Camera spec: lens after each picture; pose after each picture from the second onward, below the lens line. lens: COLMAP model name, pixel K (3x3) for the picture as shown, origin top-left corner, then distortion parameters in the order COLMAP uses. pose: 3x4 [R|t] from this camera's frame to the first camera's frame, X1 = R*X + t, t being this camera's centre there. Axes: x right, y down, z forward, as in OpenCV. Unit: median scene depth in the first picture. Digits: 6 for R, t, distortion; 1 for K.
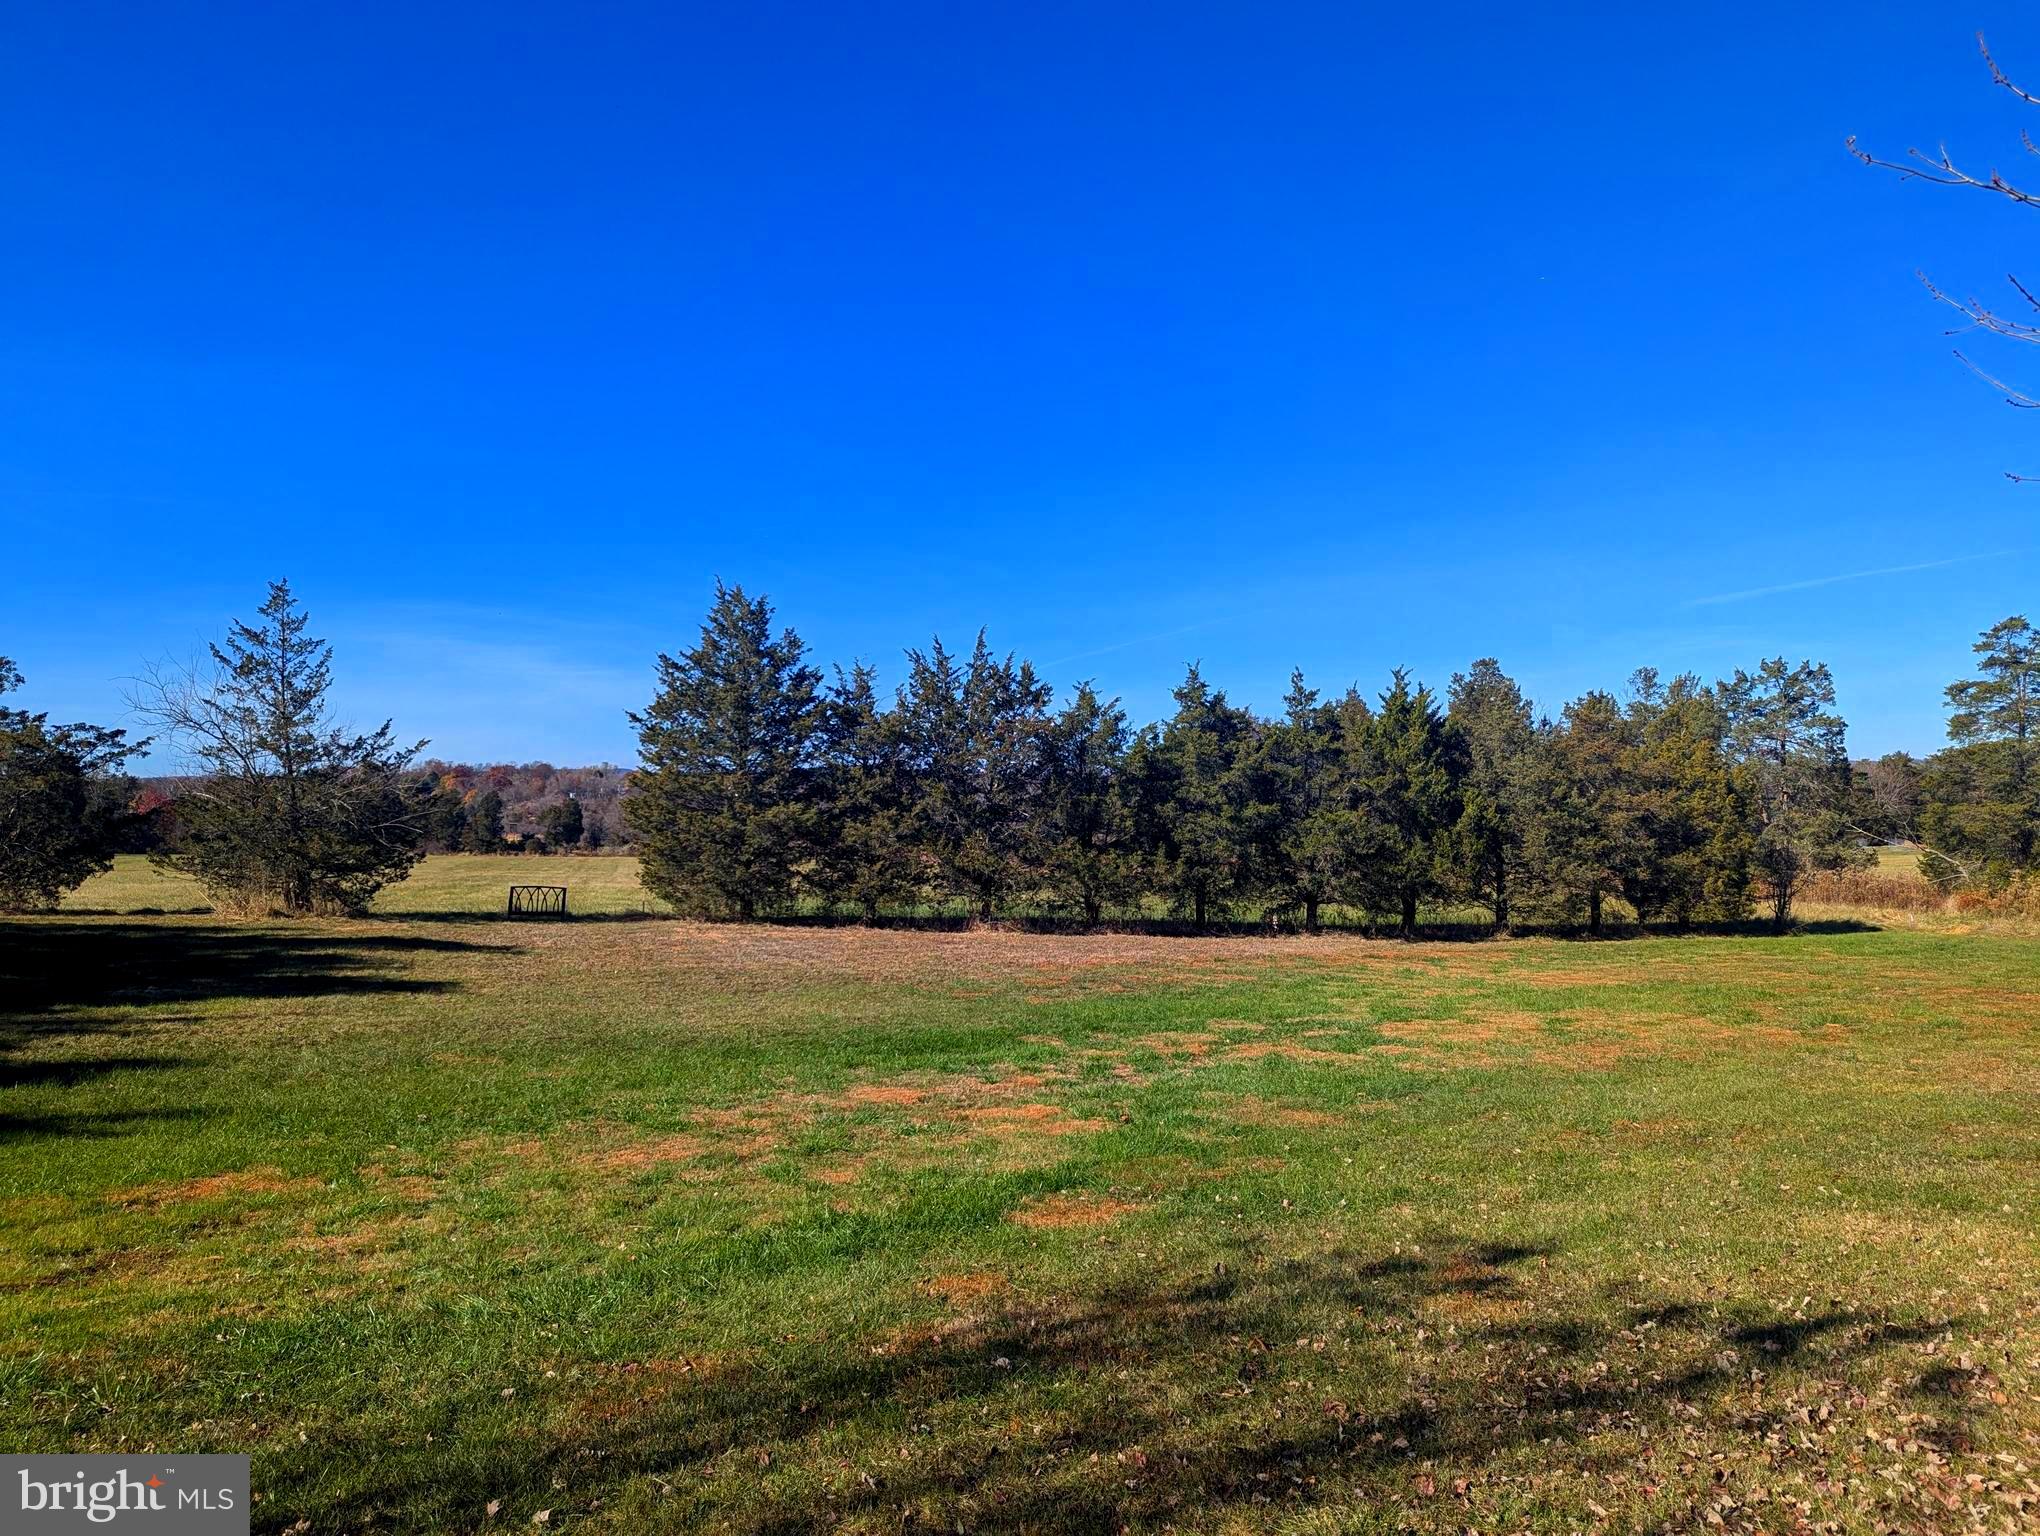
lens RADIAL K [[1423.9, 0, 1020.0], [0, 1423.9, 768.0], [0, 0, 1]] dist [0.026952, -0.065626]
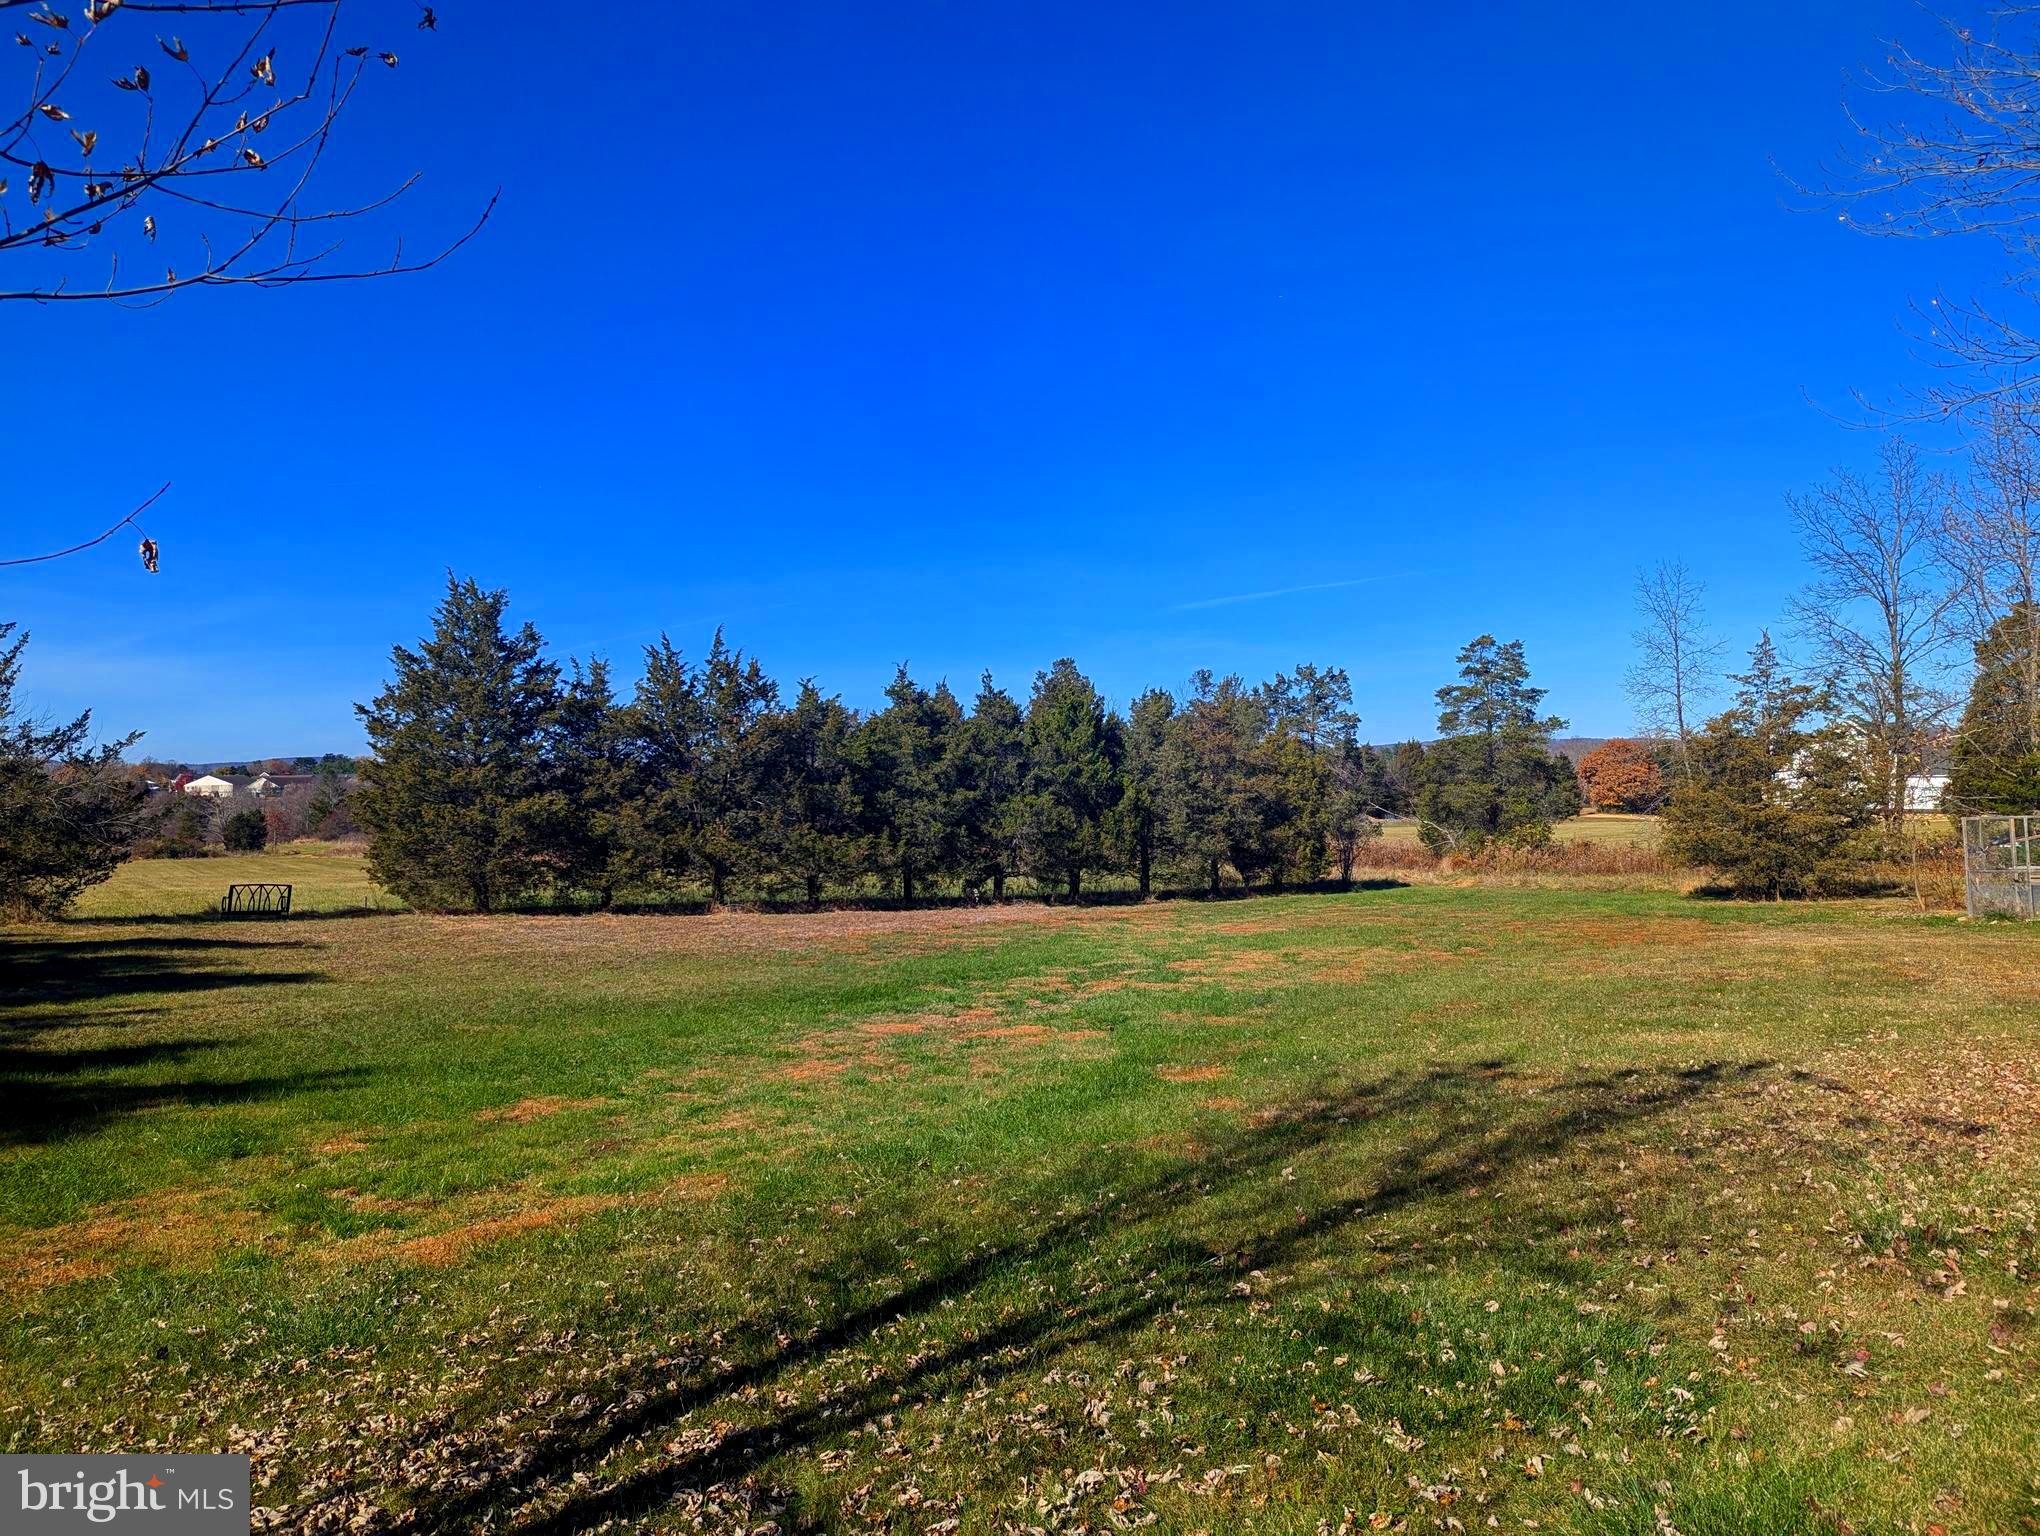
lens RADIAL K [[1423.9, 0, 1020.0], [0, 1423.9, 768.0], [0, 0, 1]] dist [0.026952, -0.065626]
pose [[0.940234, -0.006059, 0.340475, -0.169569], [0.003111, 0.999953, 0.009205, -0.002501], [-0.340515, -0.007595, 0.940209, -0.070310]]
